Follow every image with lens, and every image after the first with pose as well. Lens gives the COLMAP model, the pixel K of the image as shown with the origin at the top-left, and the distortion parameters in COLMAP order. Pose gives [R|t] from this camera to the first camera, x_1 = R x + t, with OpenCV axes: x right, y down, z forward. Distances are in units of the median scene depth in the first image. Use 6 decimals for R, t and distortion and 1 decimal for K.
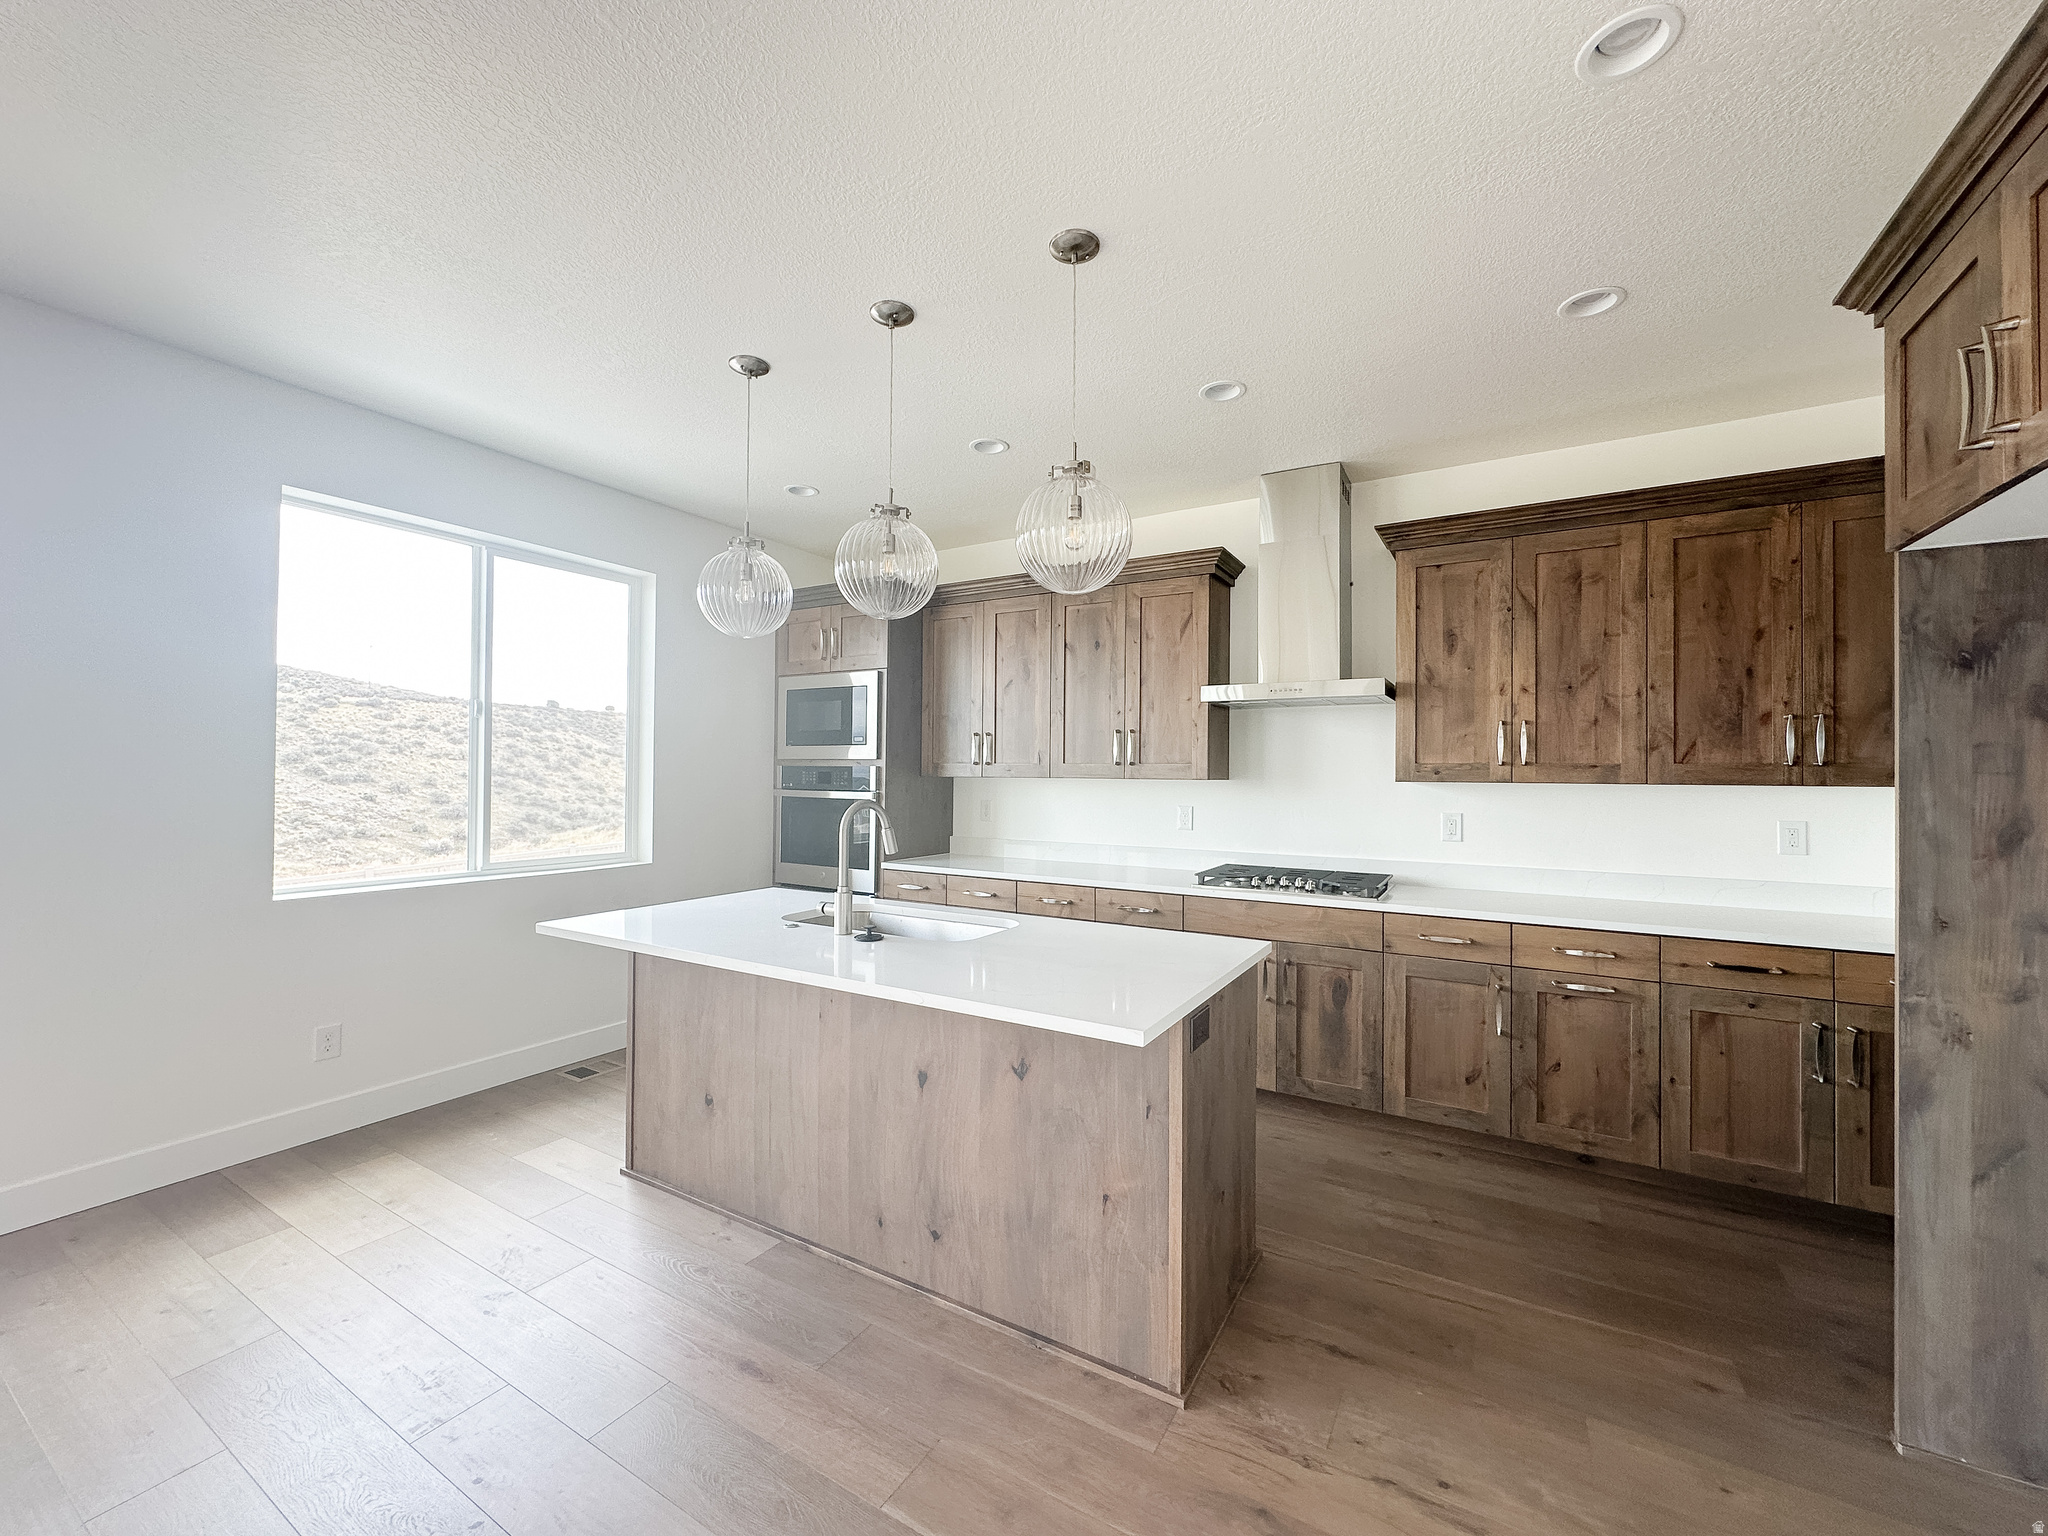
lens RADIAL K [[810.3, 0, 1024.0], [0, 810.3, 768.0], [0, 0, 1]] dist [-0.000343, 0.000193]
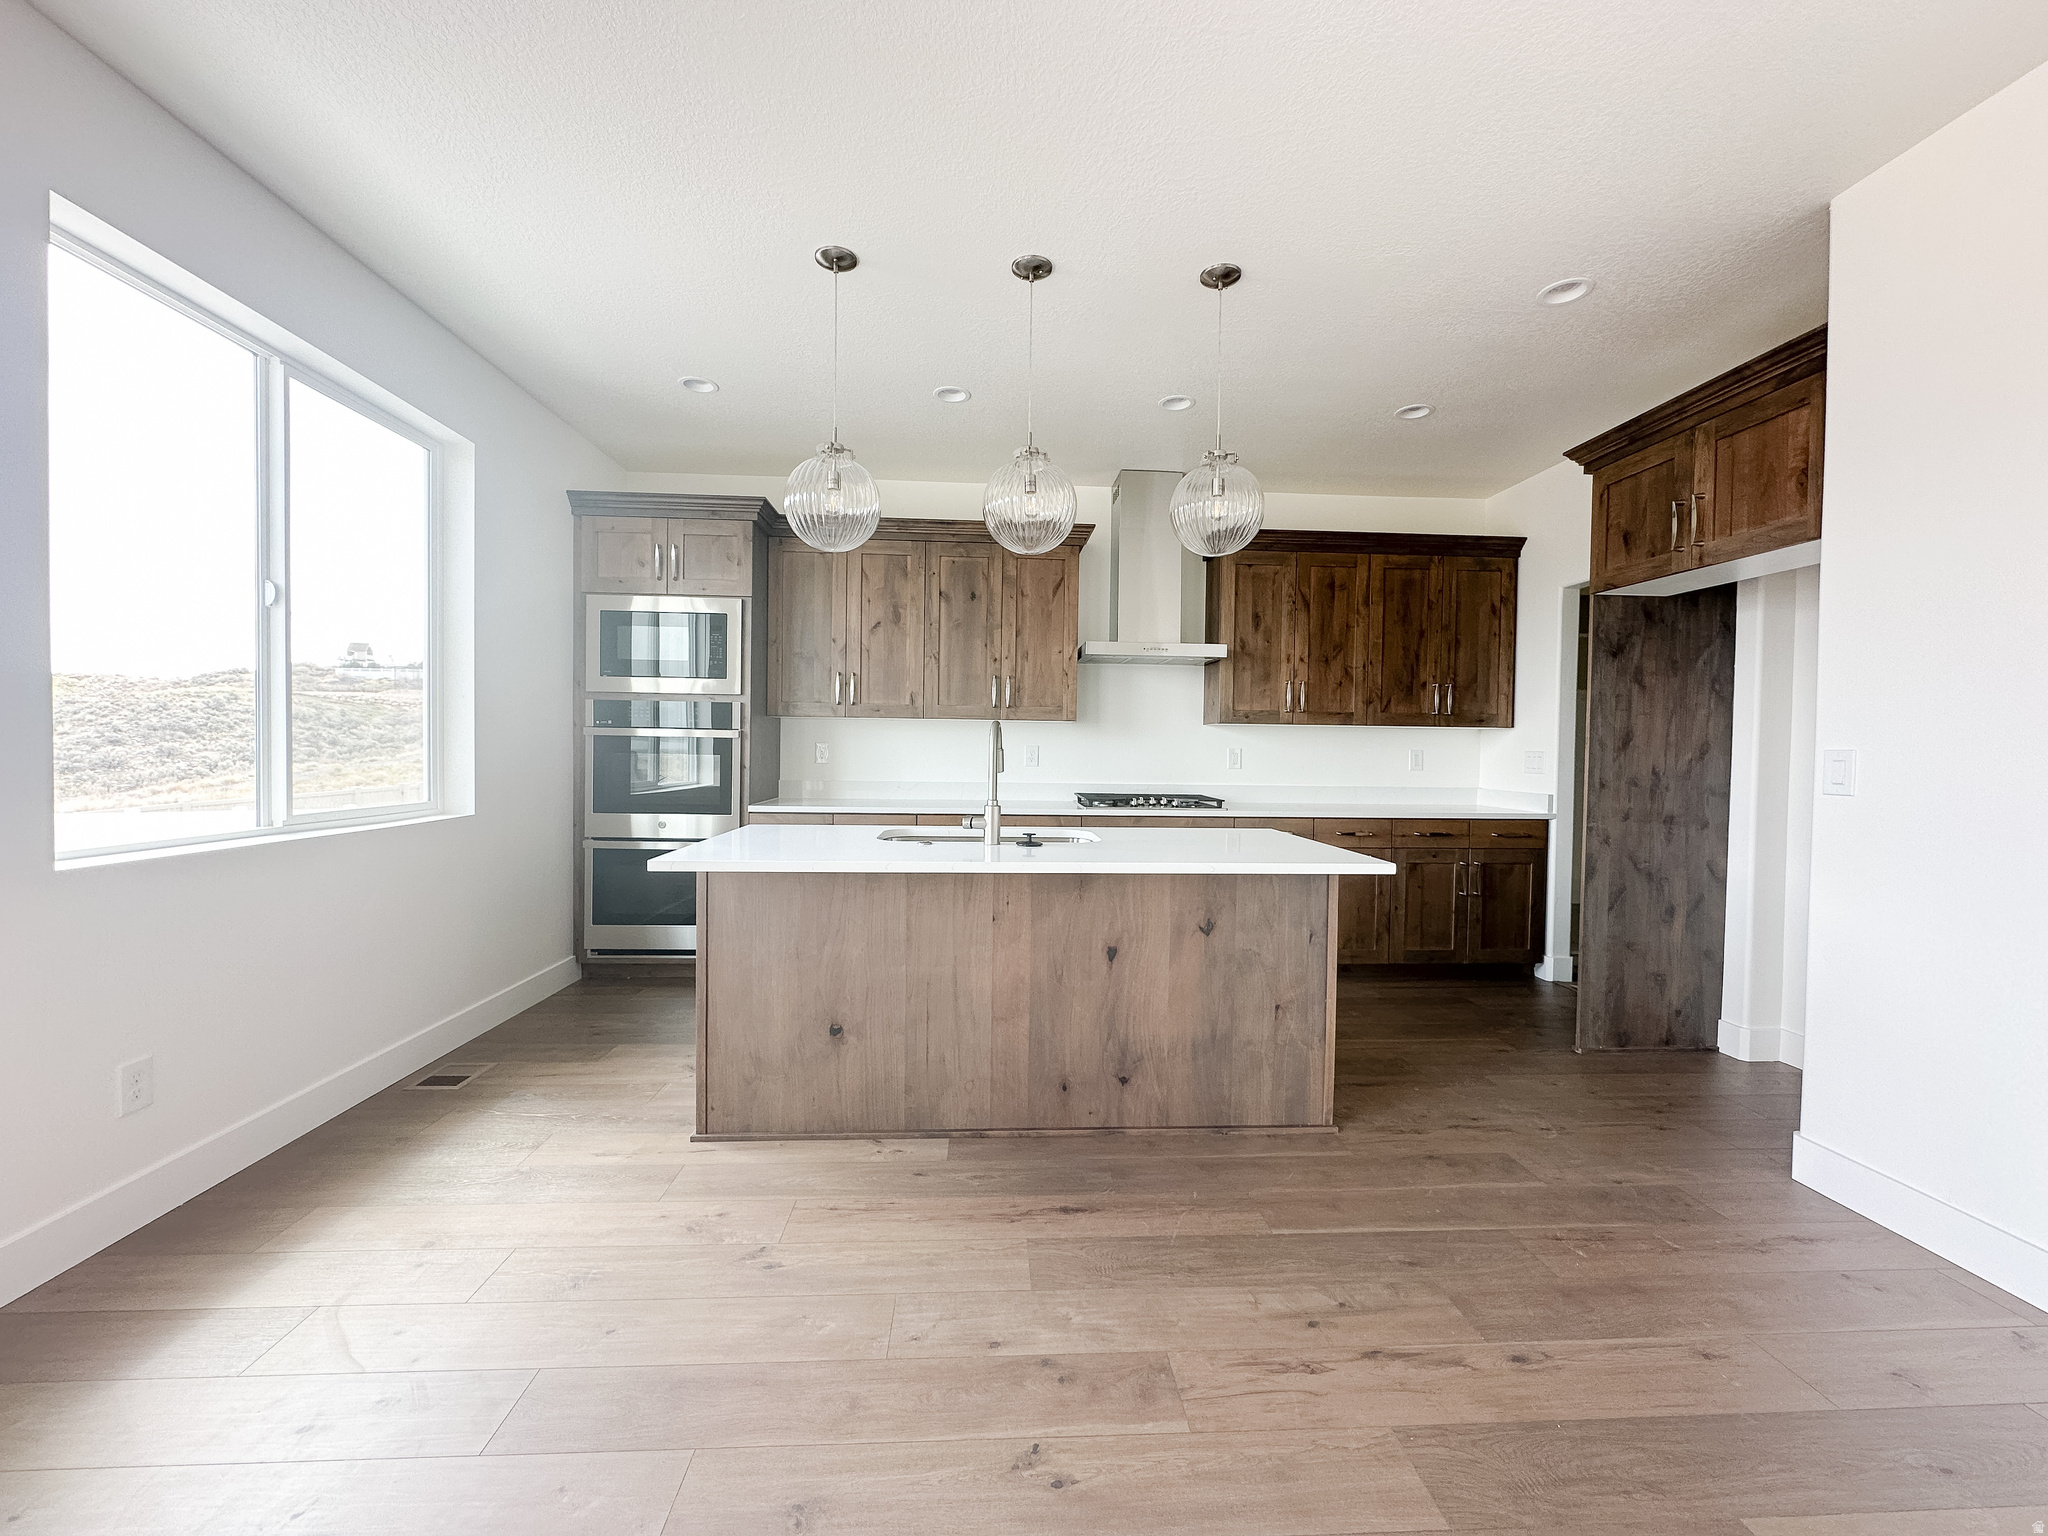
lens RADIAL K [[810.3, 0, 1024.0], [0, 810.3, 768.0], [0, 0, 1]] dist [-0.000343, 0.000193]
pose [[0.832454, -0.010483, 0.553995, -0.673055], [-0.011916, 0.999251, 0.036812, 0.055089], [-0.553966, -0.037246, 0.831705, 0.077471]]
